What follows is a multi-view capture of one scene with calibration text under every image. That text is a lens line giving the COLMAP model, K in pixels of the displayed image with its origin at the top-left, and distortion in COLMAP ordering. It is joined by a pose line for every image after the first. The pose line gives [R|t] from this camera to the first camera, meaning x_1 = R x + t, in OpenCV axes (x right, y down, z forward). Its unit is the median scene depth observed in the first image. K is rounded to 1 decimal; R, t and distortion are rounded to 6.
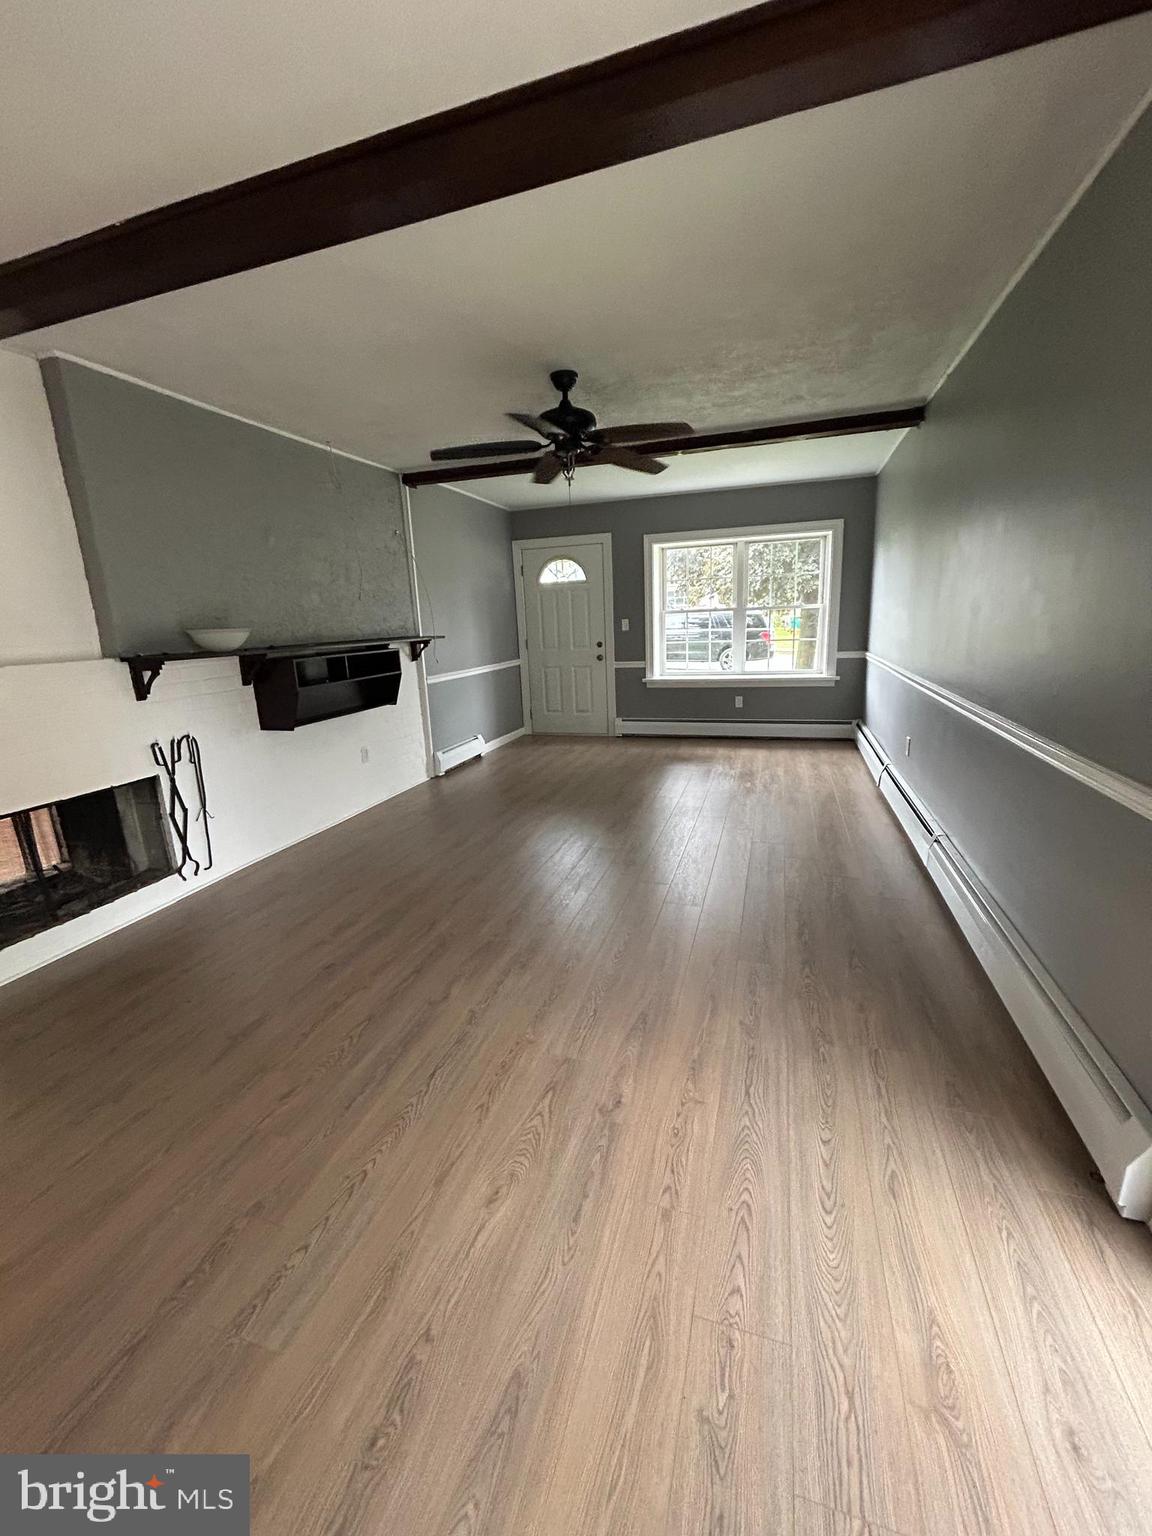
lens RADIAL K [[615.1, 0, 578.1], [0, 615.1, 763.2], [0, 0, 1]] dist [-0.002336, 0.001346]
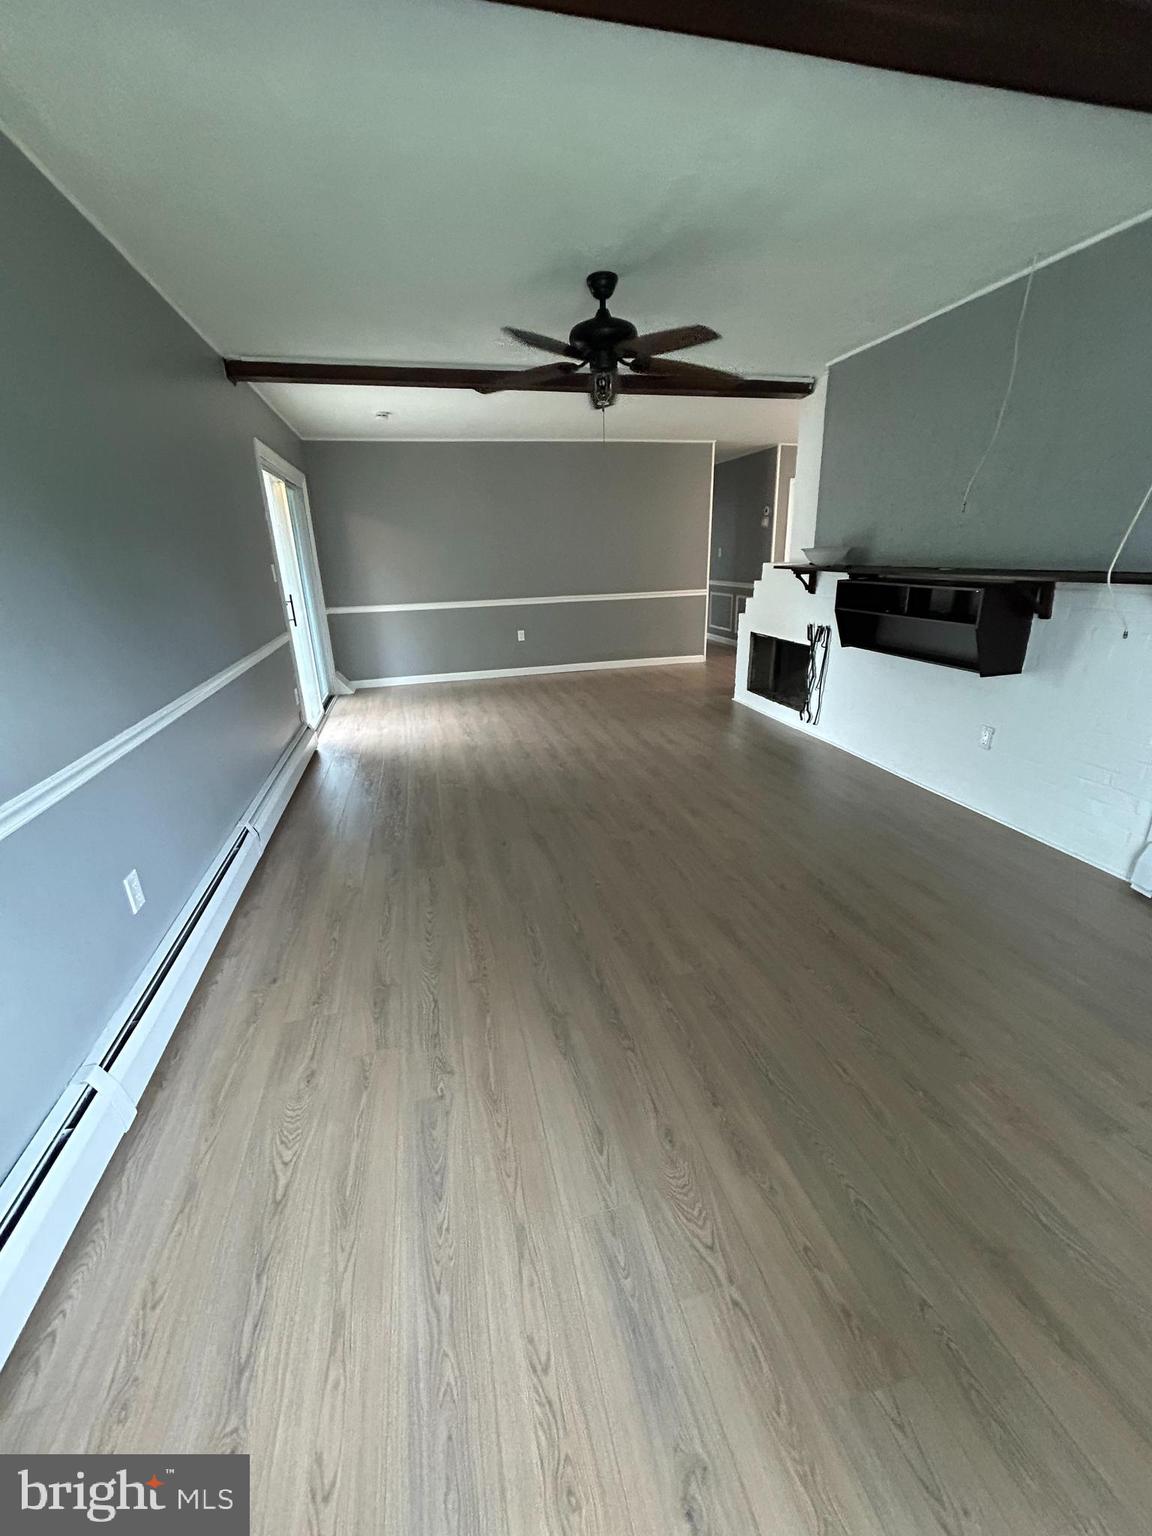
lens RADIAL K [[615.1, 0, 581.9], [0, 615.1, 767.9], [0, 0, 1]] dist [-0.002336, 0.001346]
pose [[-0.845094, 0.241404, -0.477012, 0.748905], [-0.058589, 0.845055, 0.531460, -0.642202], [0.531398, 0.477081, -0.700007, 2.462981]]
